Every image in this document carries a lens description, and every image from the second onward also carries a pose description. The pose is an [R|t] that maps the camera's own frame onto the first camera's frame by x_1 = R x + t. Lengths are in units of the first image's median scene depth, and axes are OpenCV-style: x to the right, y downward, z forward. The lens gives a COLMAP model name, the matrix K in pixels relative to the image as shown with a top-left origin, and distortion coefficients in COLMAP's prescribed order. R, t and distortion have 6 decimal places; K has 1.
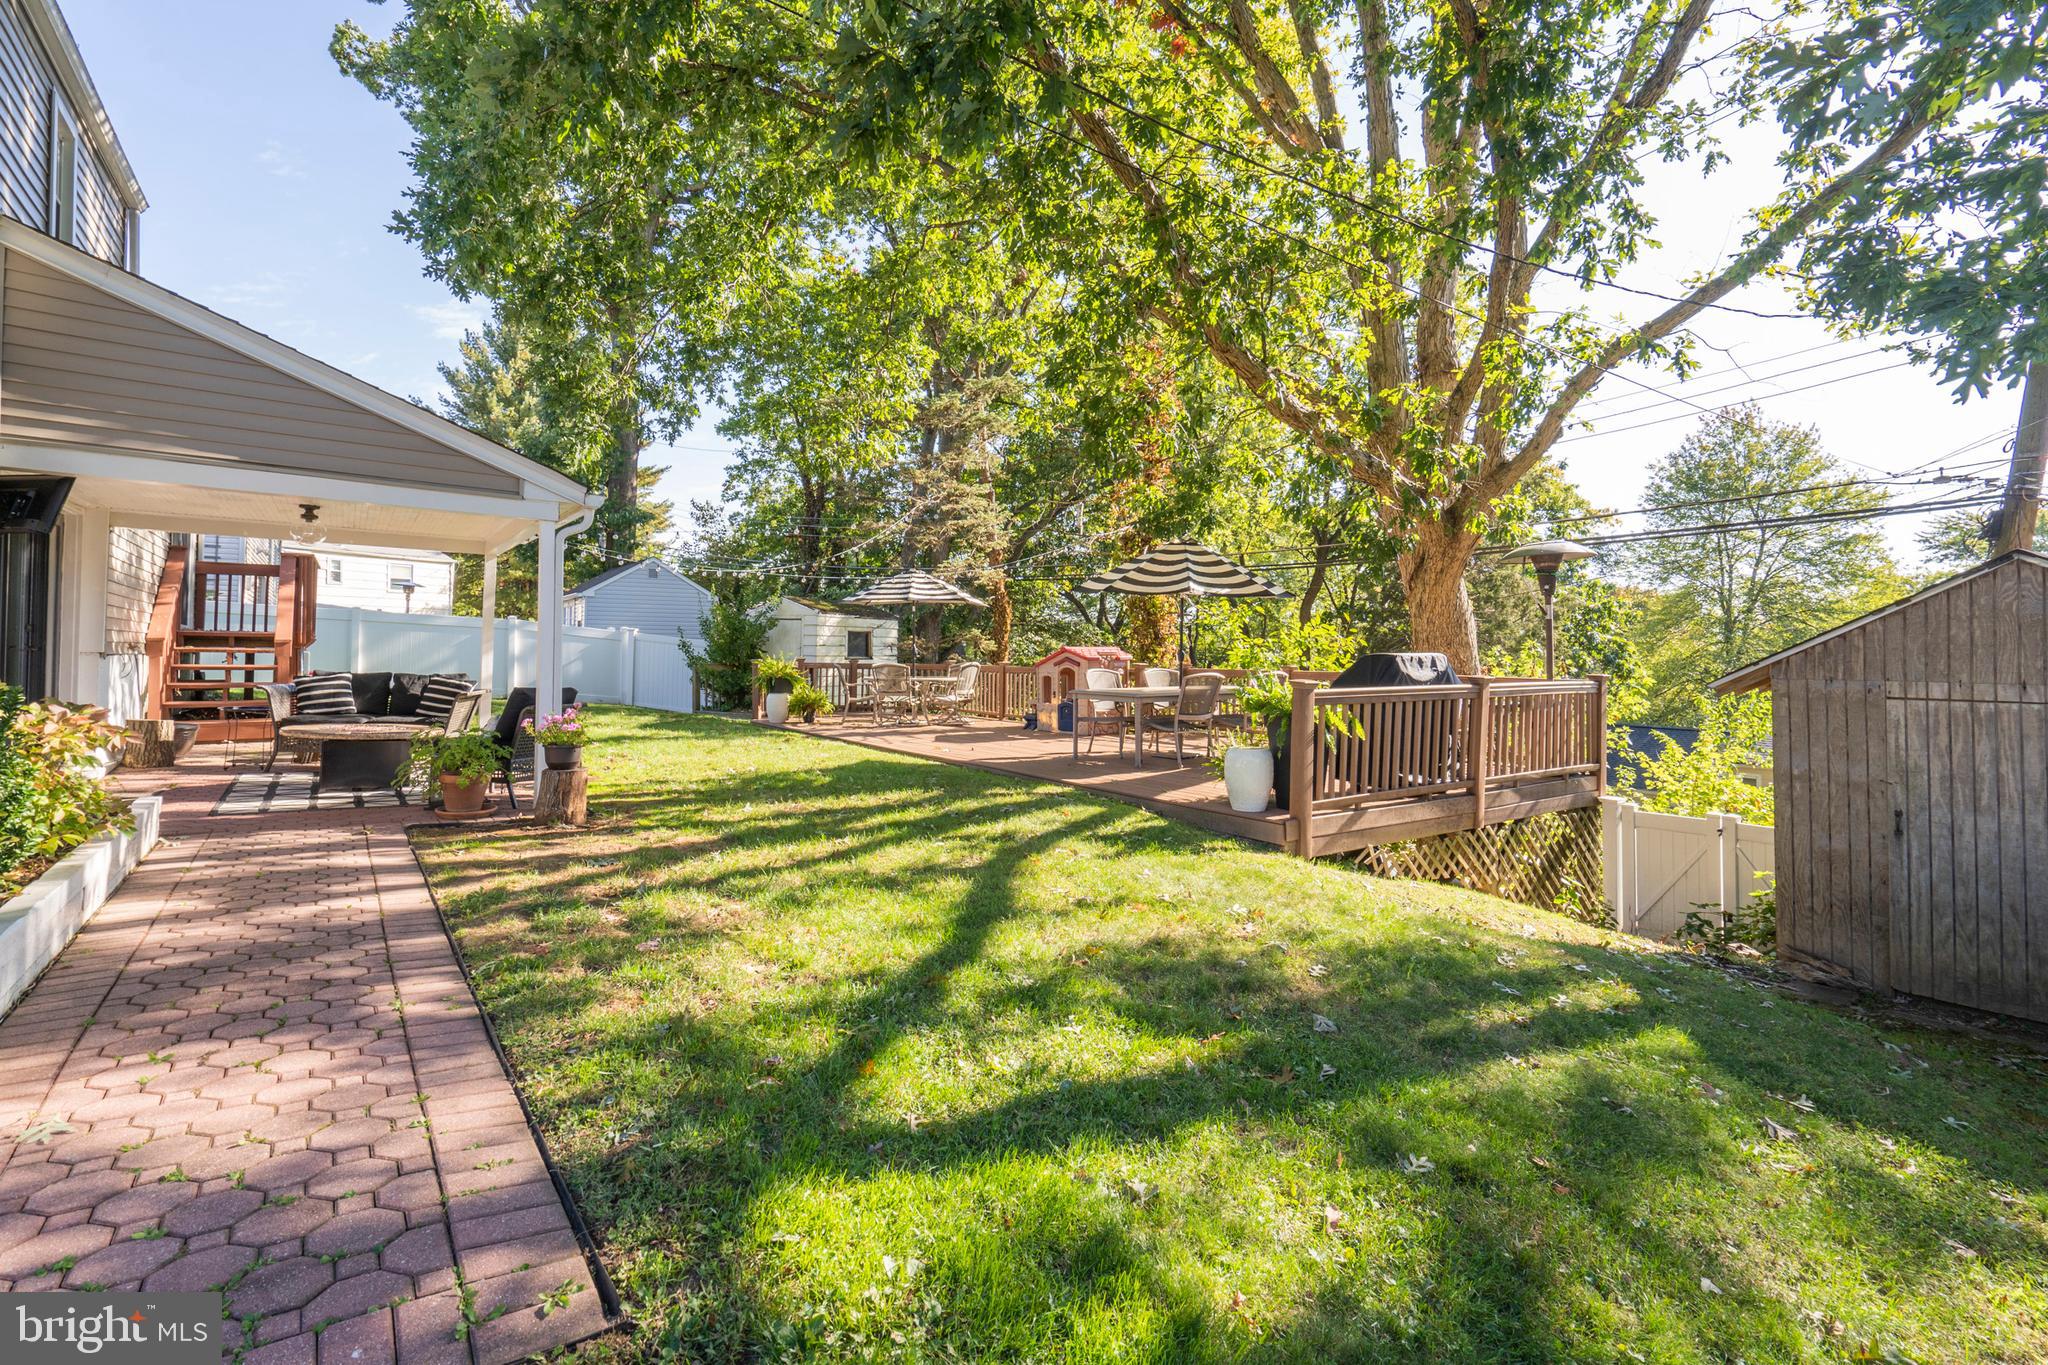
lens RADIAL K [[944.9, 0, 1031.5], [0, 944.9, 680.9], [0, 0, 1]] dist [-0.004184, 0.000663]
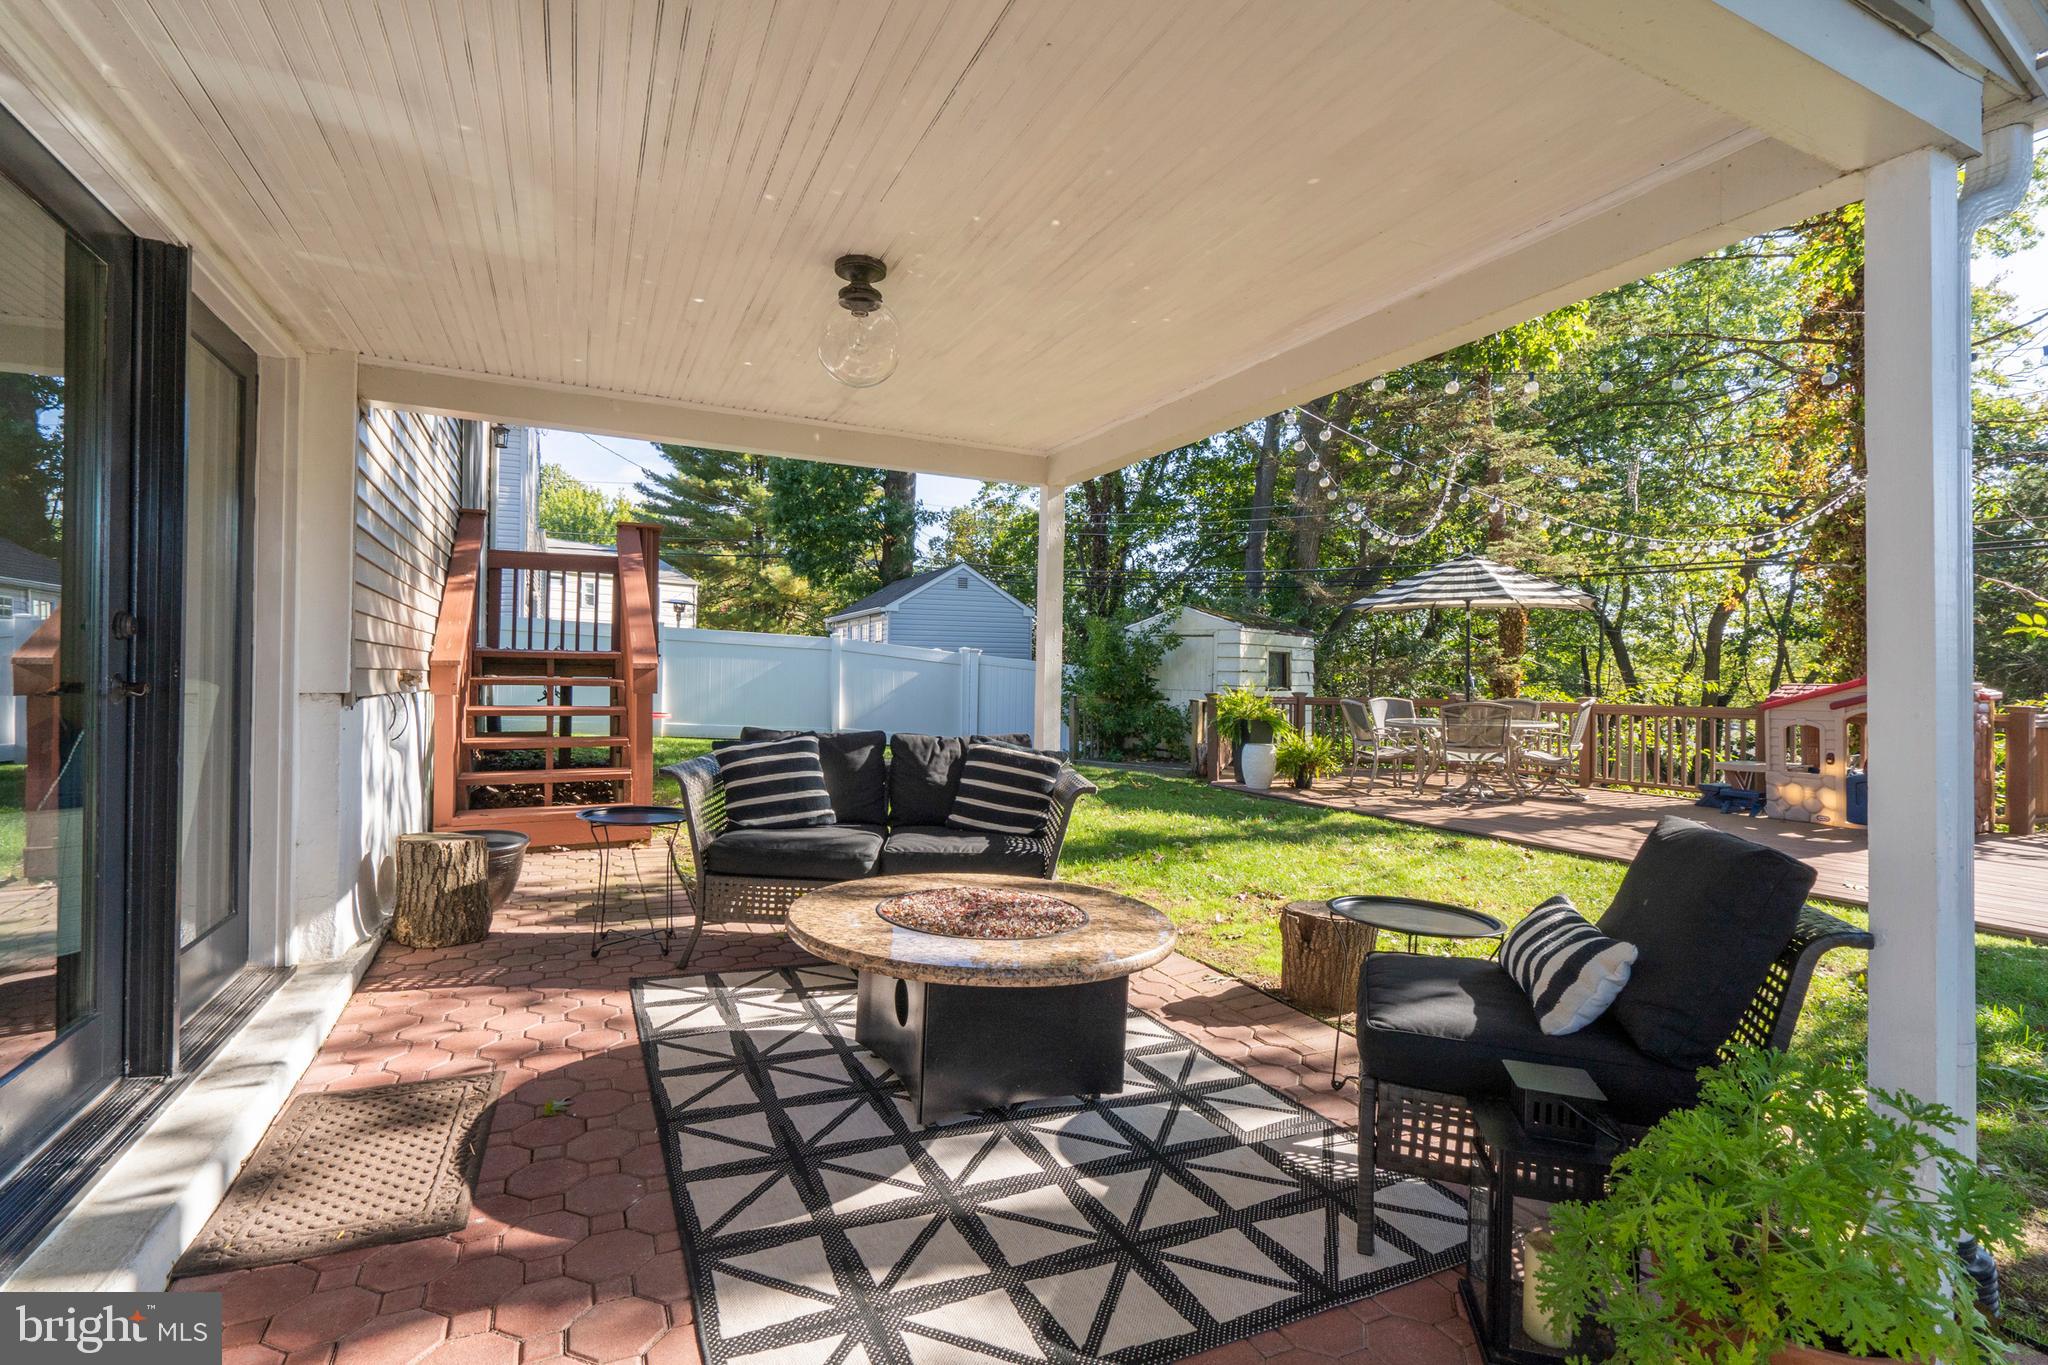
lens RADIAL K [[944.9, 0, 1025.5], [0, 944.9, 671.0], [0, 0, 1]] dist [-0.004184, 0.000663]
pose [[0.983324, -0.001867, -0.181853, -0.423888], [-0.004951, 0.999302, -0.037032, -0.017827], [0.181795, 0.037315, 0.982628, 0.447835]]
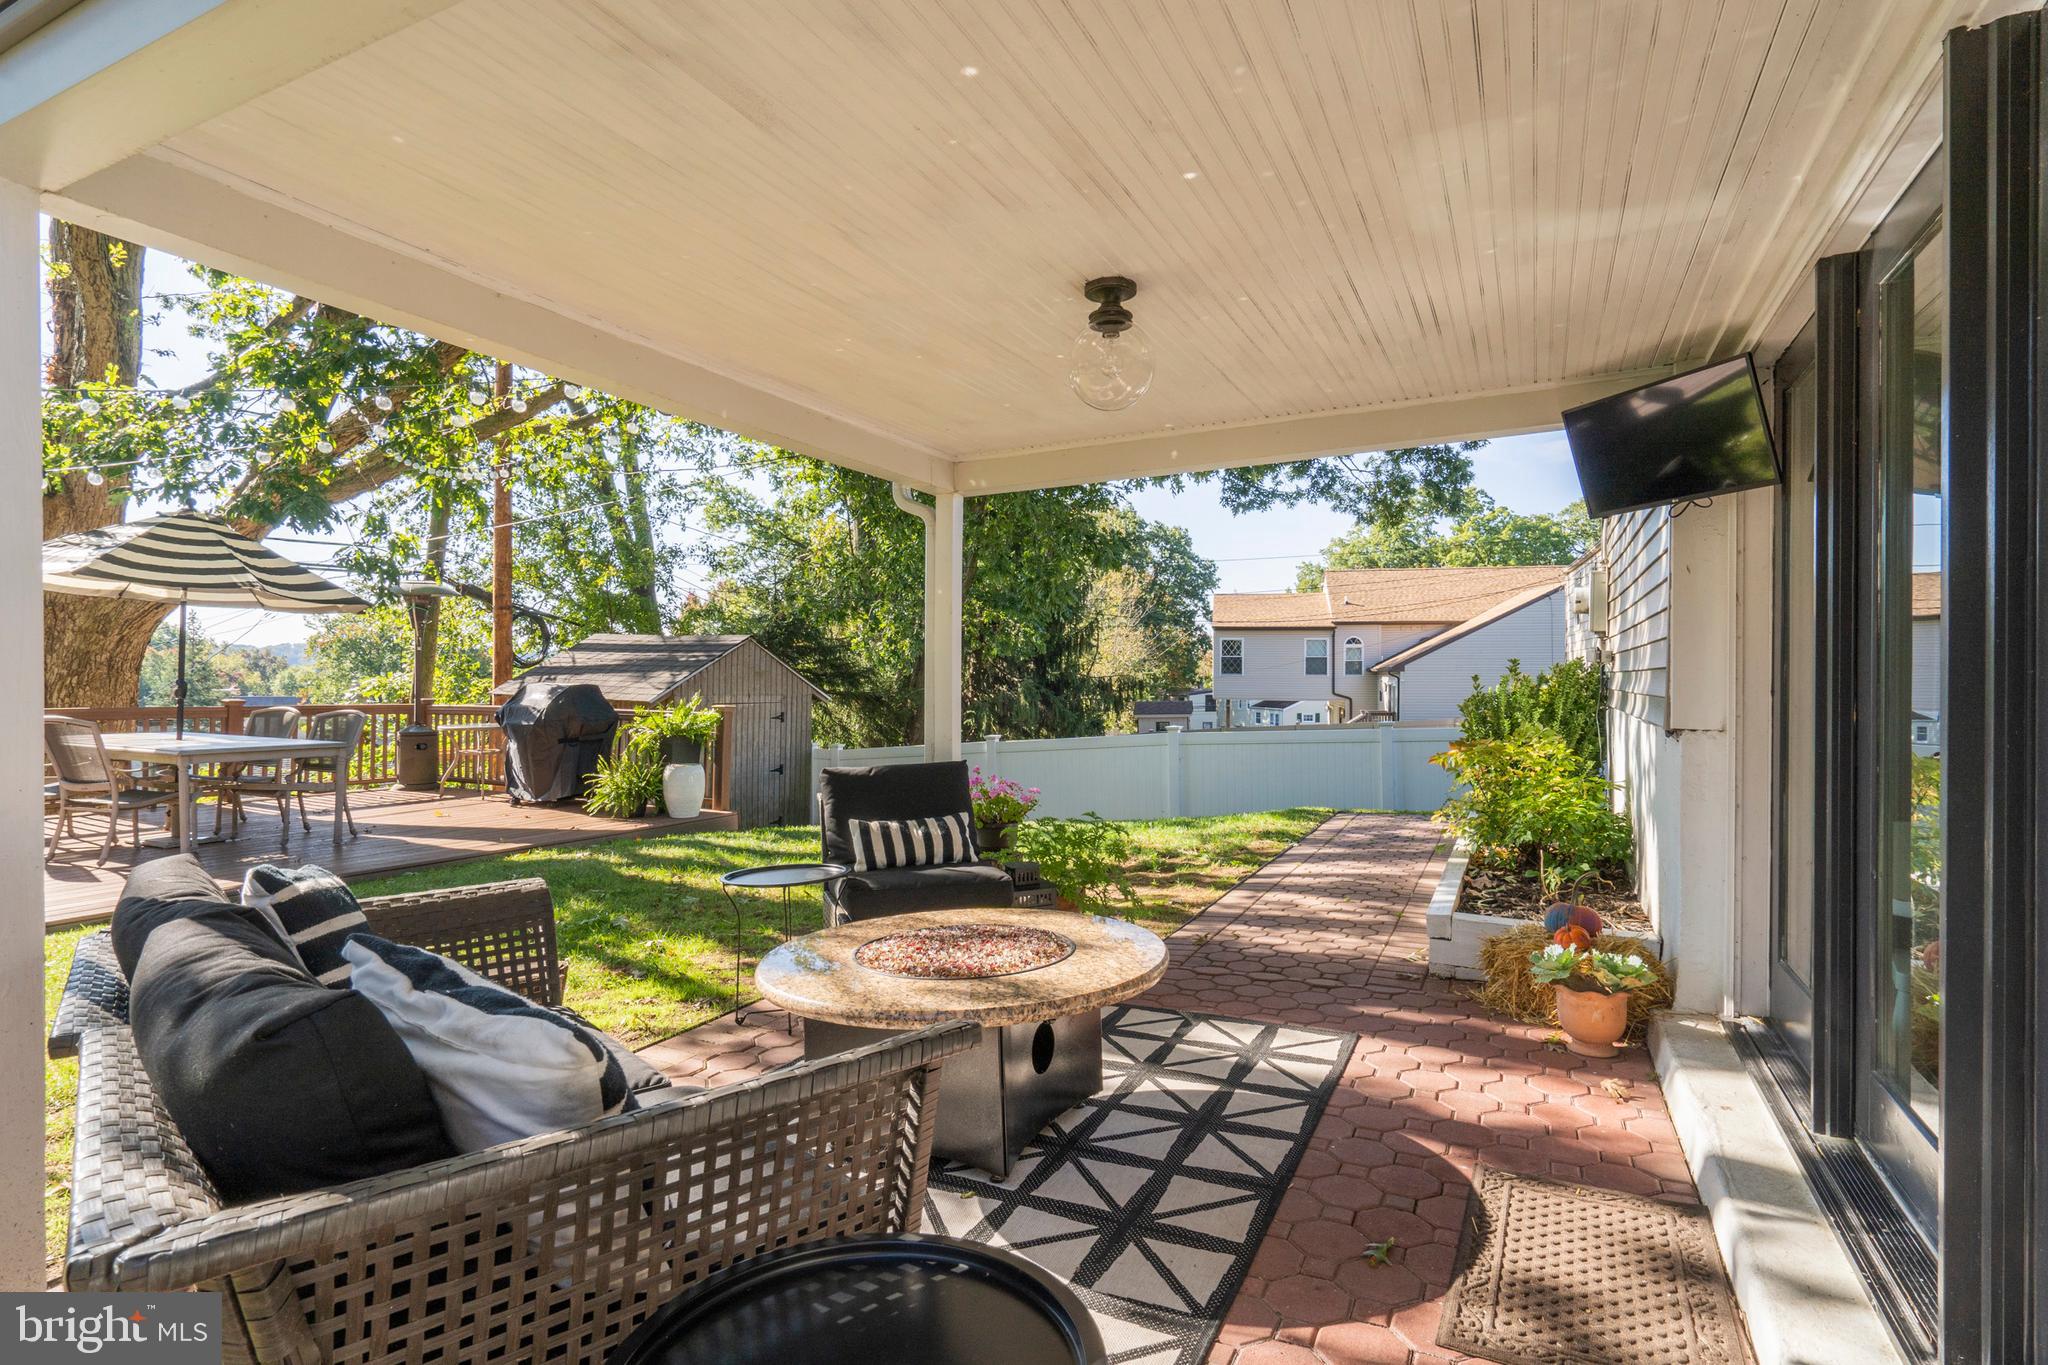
lens RADIAL K [[1001.7, 0, 1014.1], [0, 1001.7, 686.0], [0, 0, 1]] dist [-0.006379, -0.000494]
pose [[-0.446152, -0.015499, 0.894823, -0.637670], [0.019522, 0.999444, 0.027045, -0.031577], [-0.894744, 0.029534, -0.445602, 0.705426]]
